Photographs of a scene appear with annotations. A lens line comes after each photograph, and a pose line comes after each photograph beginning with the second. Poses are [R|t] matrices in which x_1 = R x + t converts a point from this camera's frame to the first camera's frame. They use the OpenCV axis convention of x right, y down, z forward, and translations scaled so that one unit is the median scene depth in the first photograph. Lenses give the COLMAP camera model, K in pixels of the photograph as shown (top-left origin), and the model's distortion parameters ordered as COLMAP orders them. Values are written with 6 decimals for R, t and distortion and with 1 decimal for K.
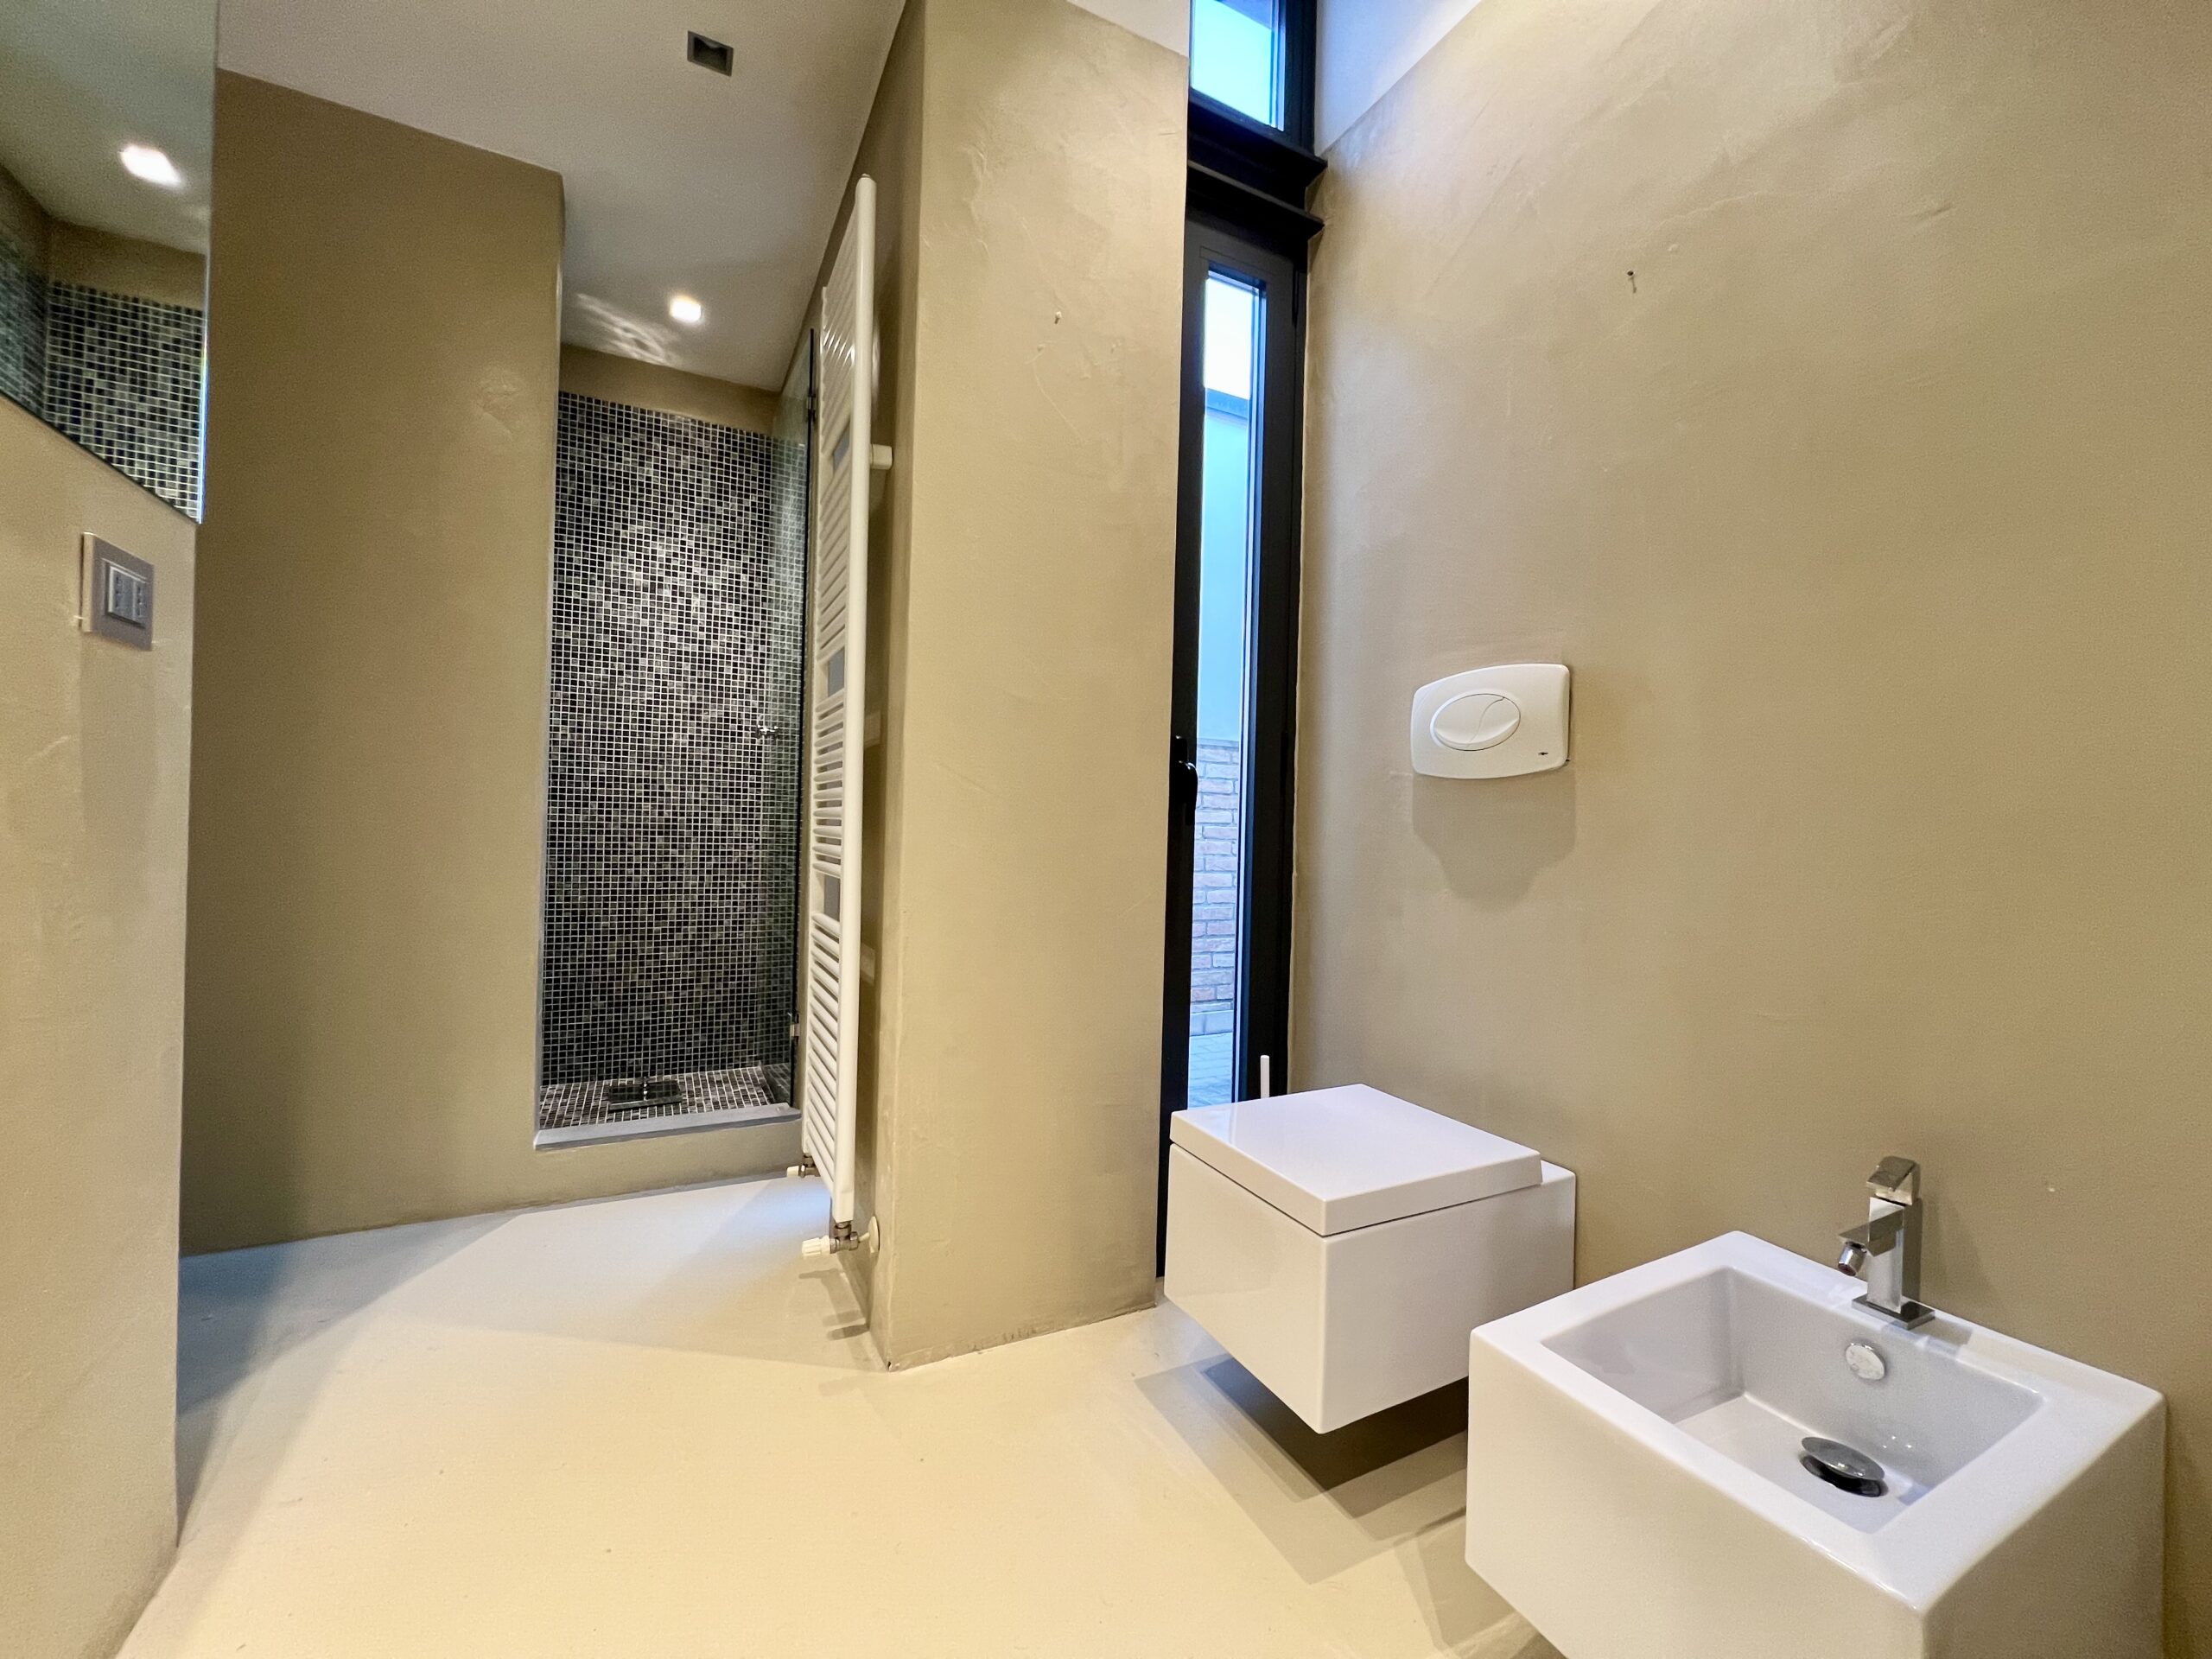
lens RADIAL K [[883.0, 0, 1104.8], [0, 883.0, 819.7], [0, 0, 1]] dist [-0.000772, -0.000234]
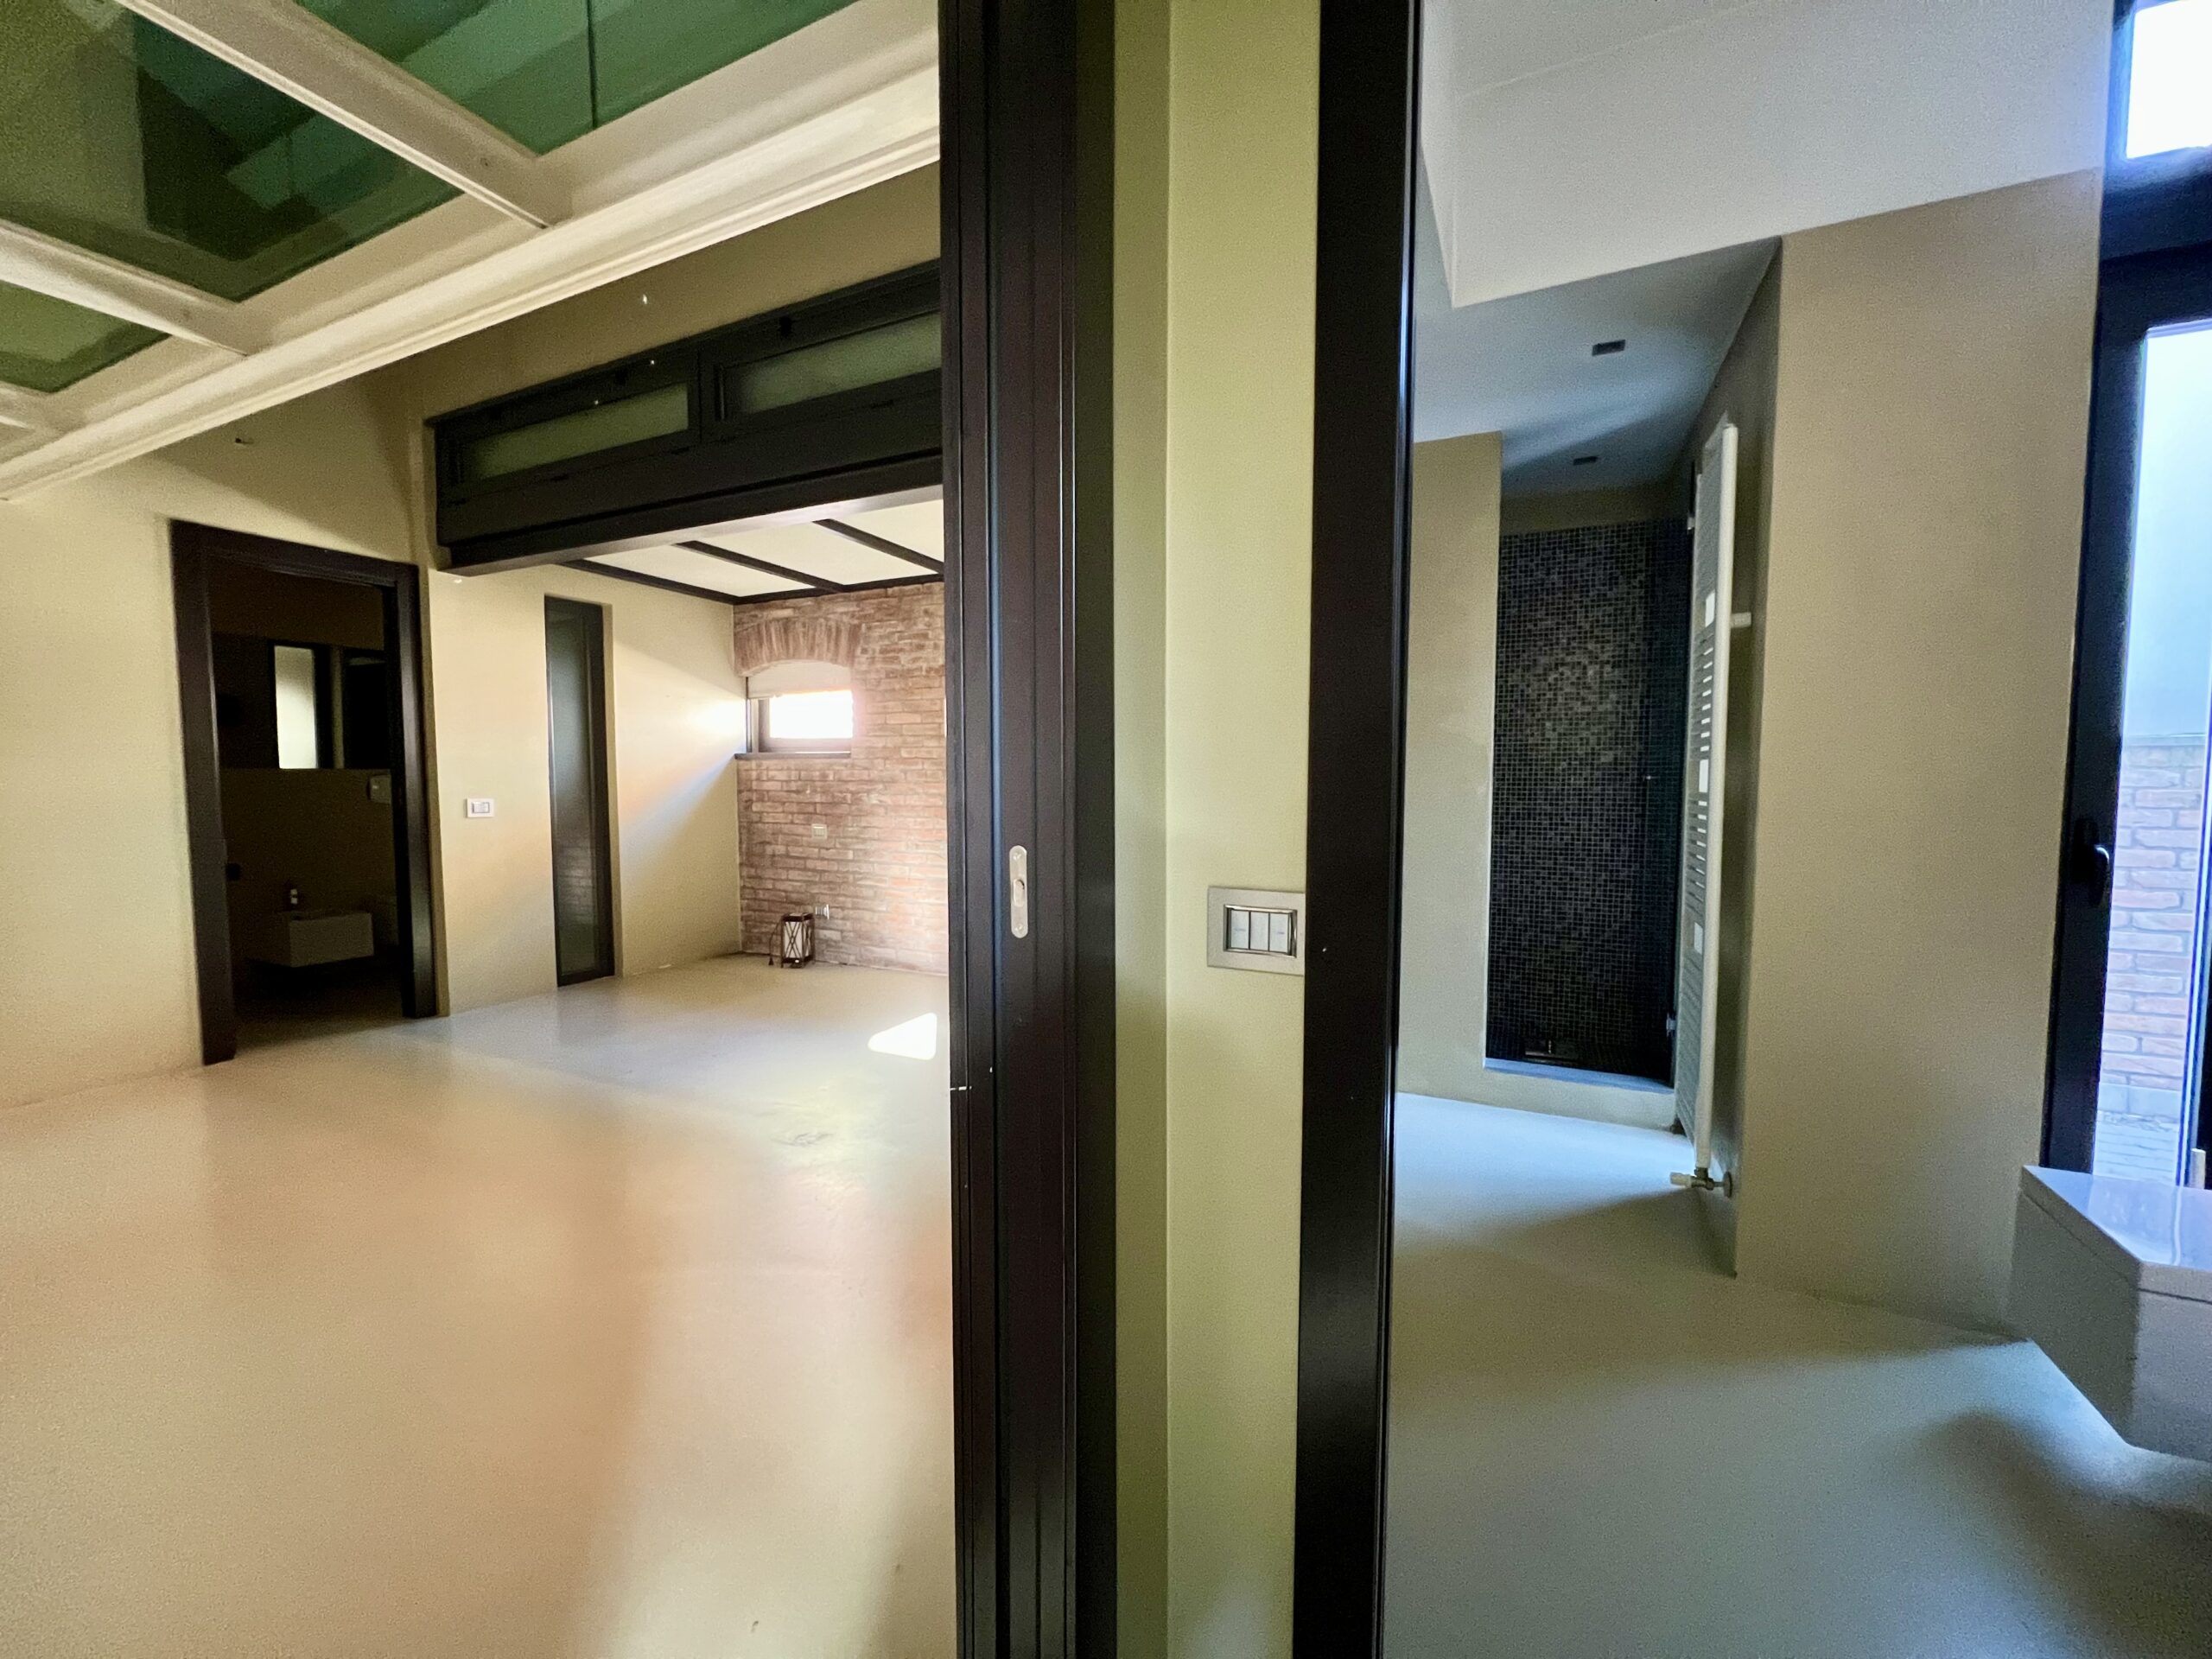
lens RADIAL K [[883.0, 0, 1100.8], [0, 883.0, 828.0], [0, 0, 1]] dist [-0.000772, -0.000234]
pose [[0.600460, 0.023430, -0.799312, 0.131847], [0.017804, 0.998931, 0.042657, -0.090642], [0.799457, -0.039845, 0.599401, -0.327954]]
